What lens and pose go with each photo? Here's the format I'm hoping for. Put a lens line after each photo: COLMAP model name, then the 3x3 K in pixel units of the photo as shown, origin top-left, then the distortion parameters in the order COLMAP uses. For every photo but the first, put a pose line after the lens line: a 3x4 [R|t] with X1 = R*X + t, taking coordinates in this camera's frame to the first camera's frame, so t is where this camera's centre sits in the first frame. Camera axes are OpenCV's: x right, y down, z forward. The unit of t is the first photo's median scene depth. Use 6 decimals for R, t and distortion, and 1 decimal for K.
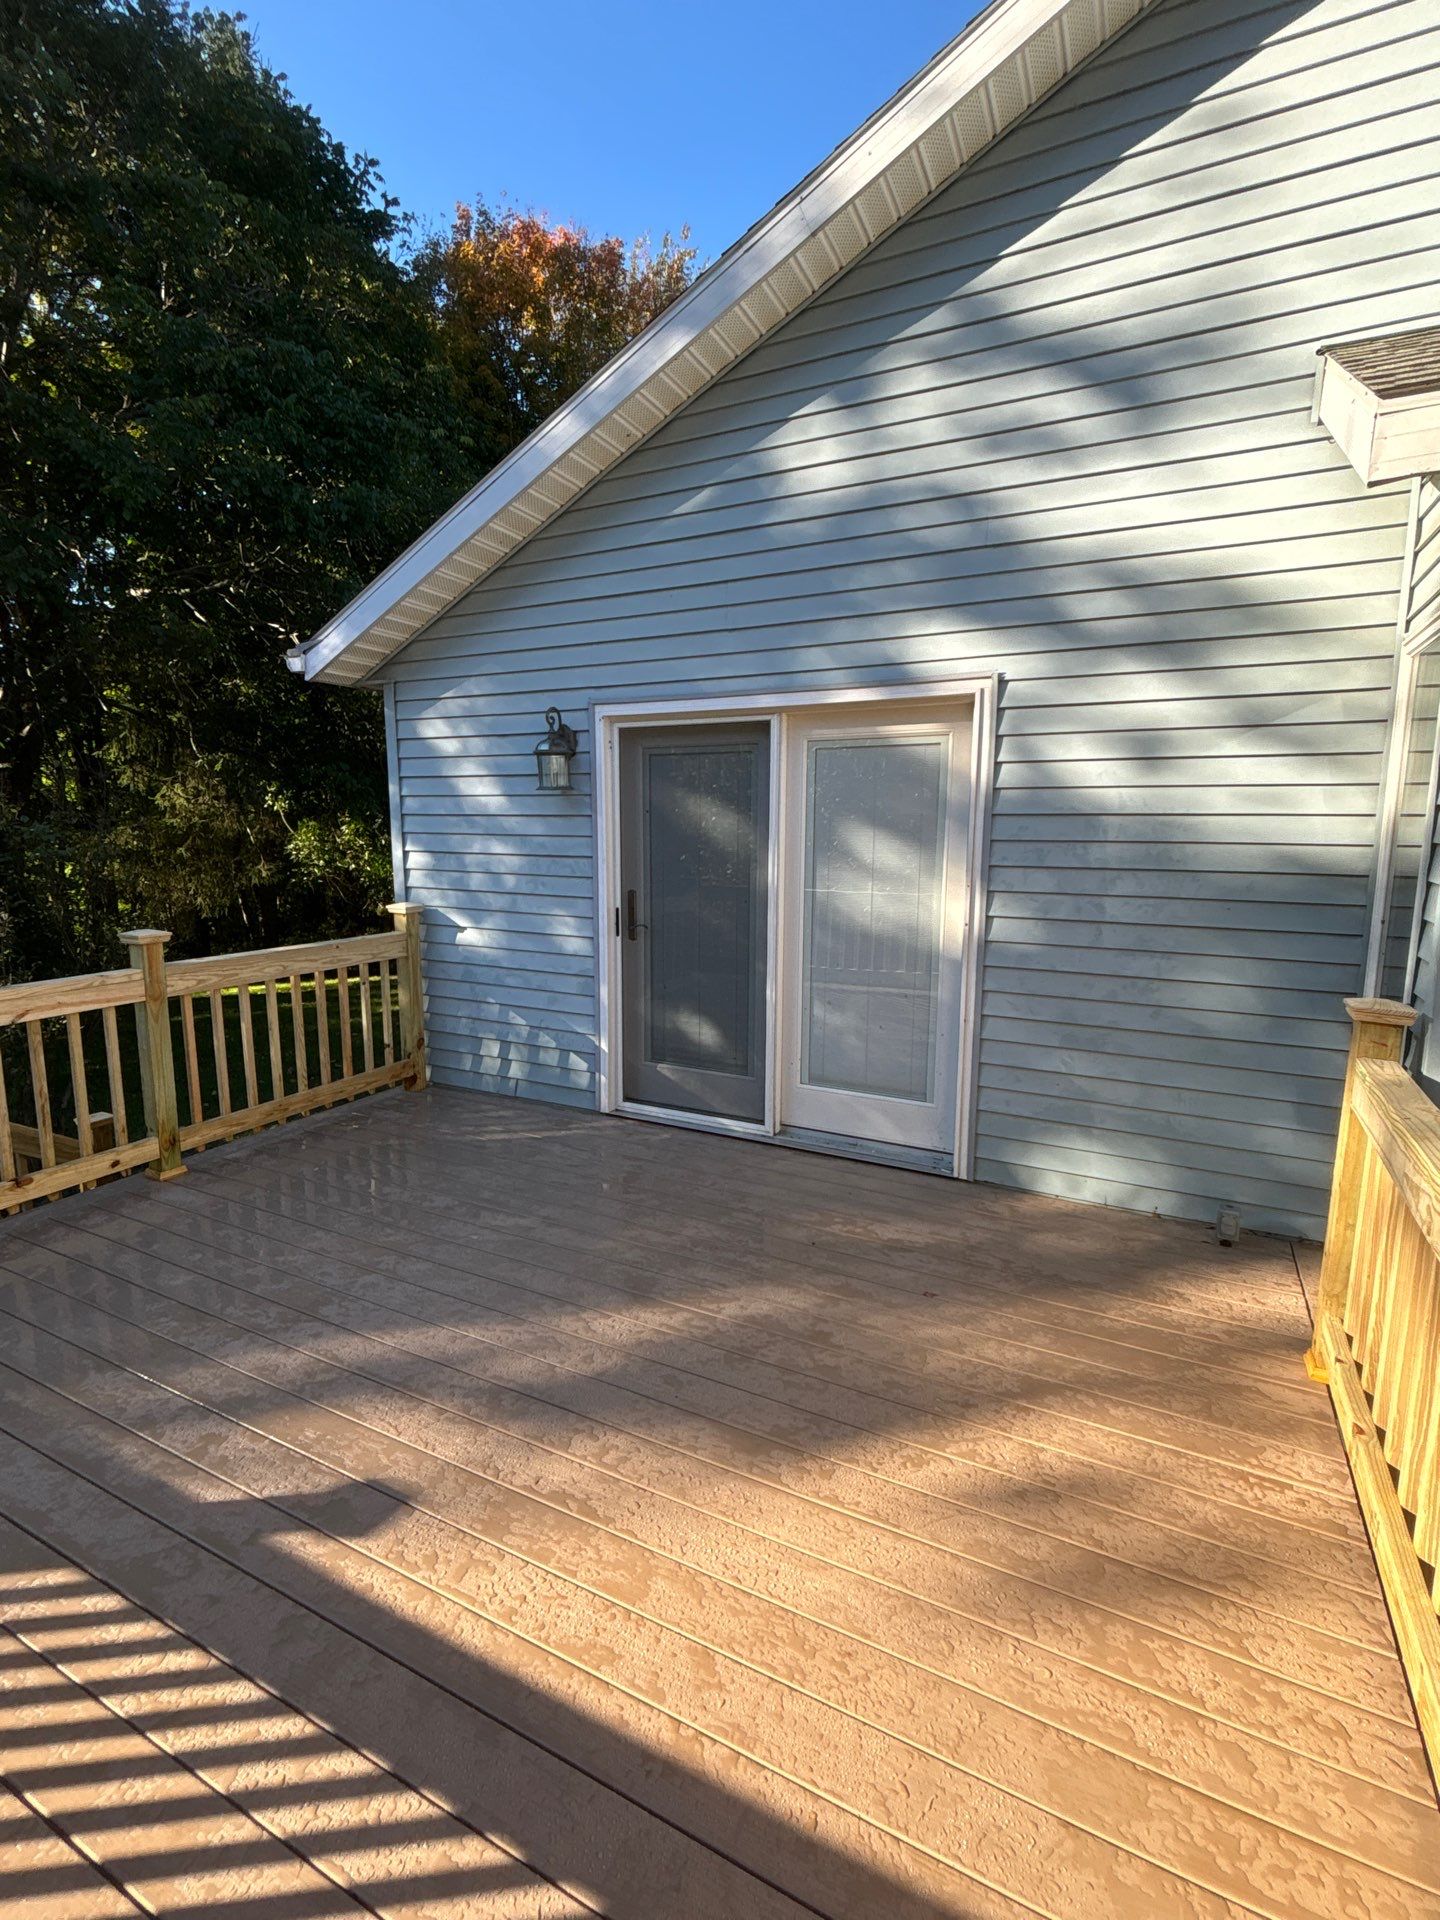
lens RADIAL K [[893.7, 0, 720.0], [0, 893.7, 957.4], [0, 0, 1]] dist [-0.000763, 0.001353]
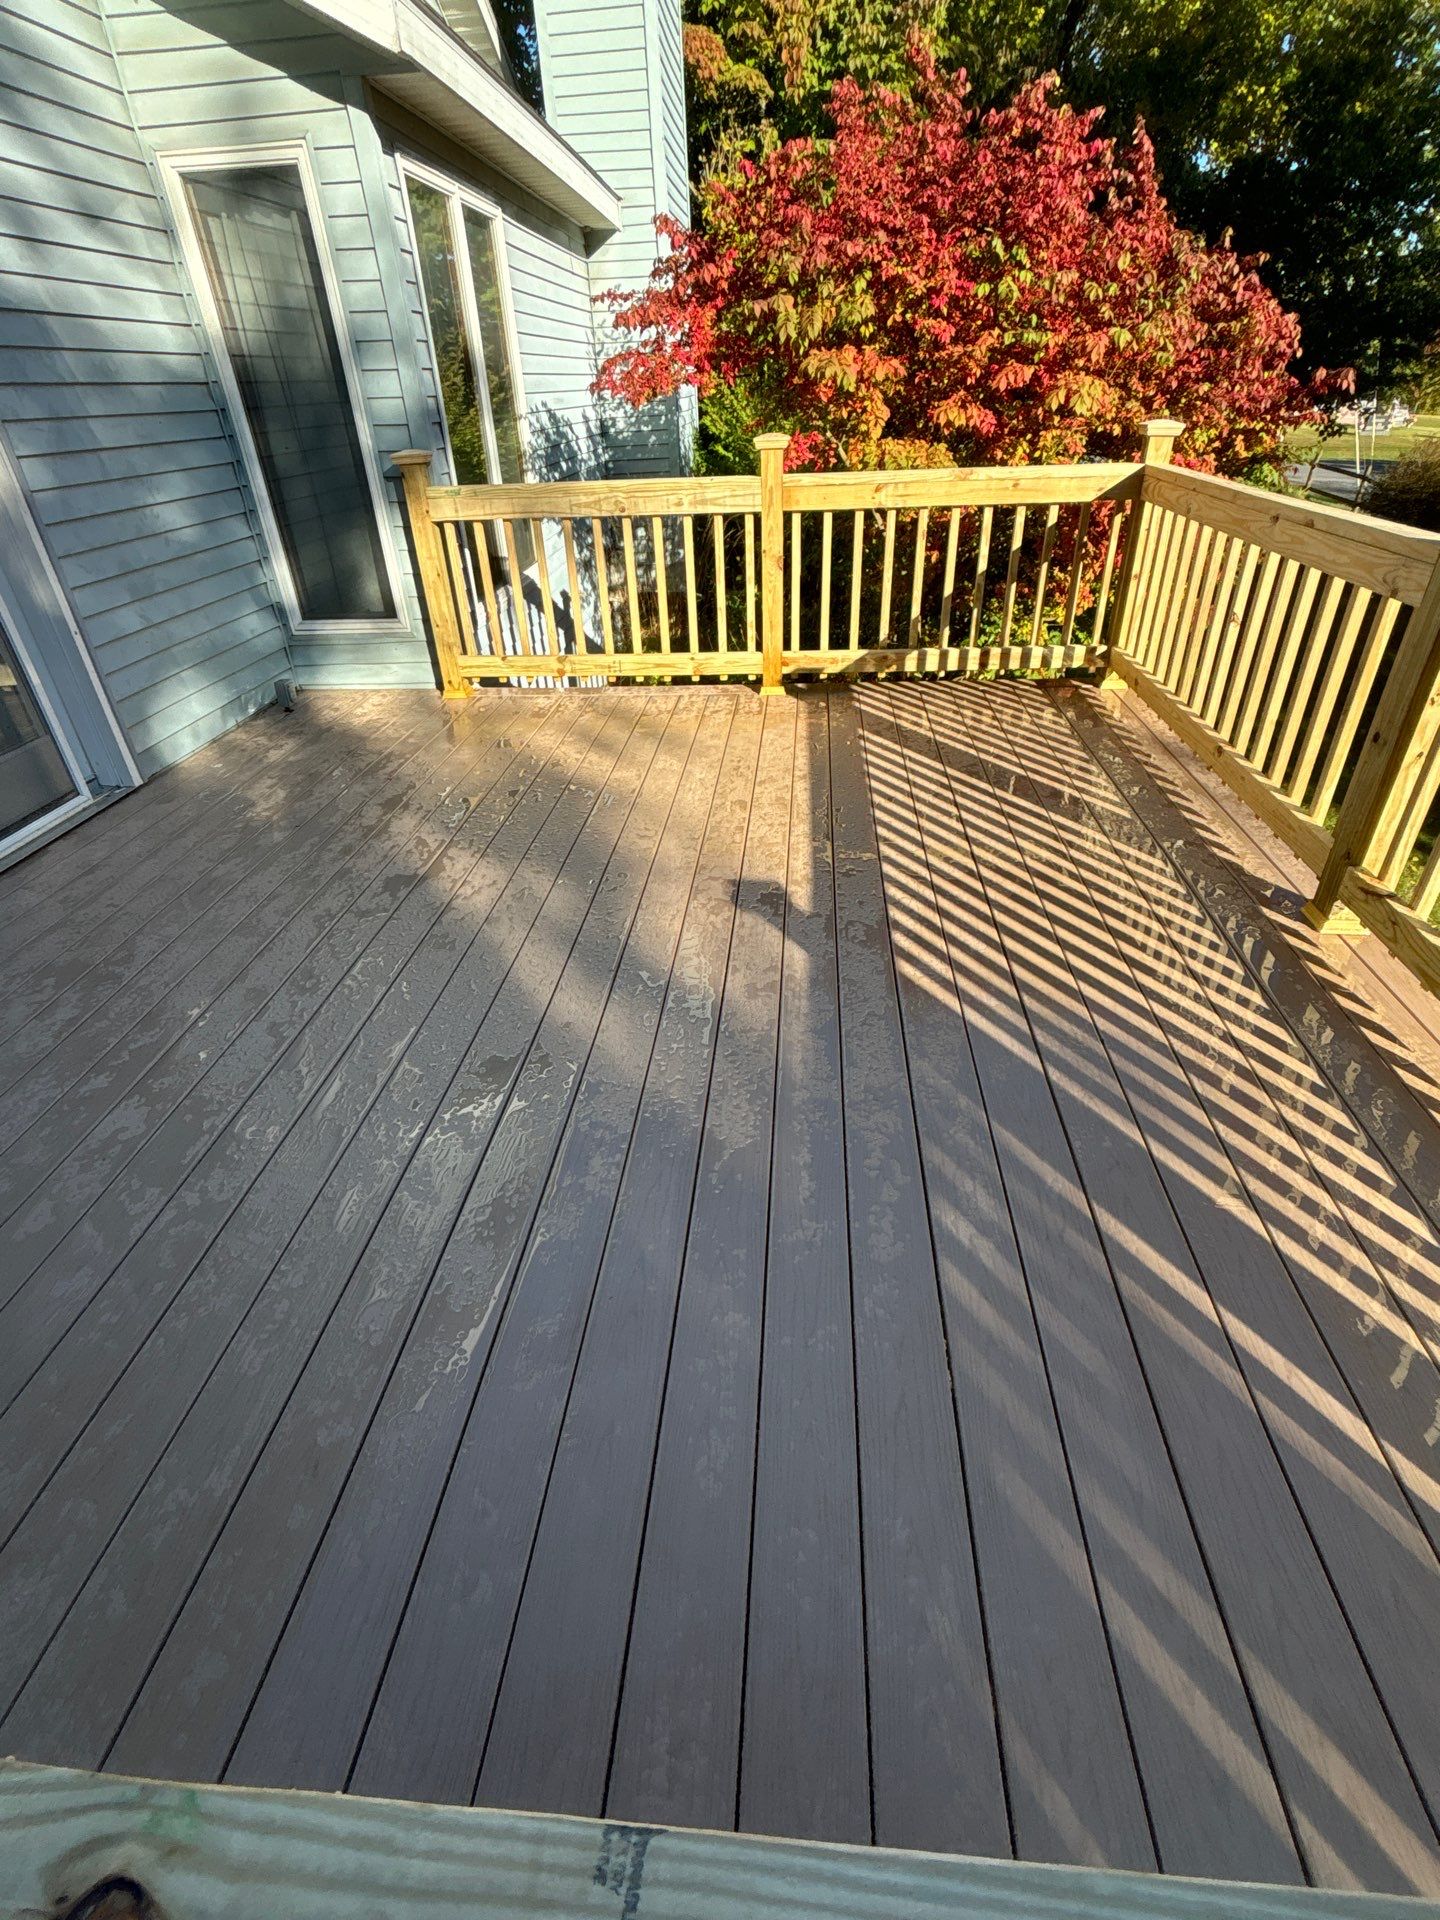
lens RADIAL K [[893.7, 0, 719.0], [0, 893.7, 960.5], [0, 0, 1]] dist [-0.000763, 0.001353]
pose [[-0.374096, -0.502095, 0.779713, -0.852574], [0.172609, 0.788373, 0.590487, -0.058379], [-0.911185, 0.355484, -0.208261, 0.791211]]
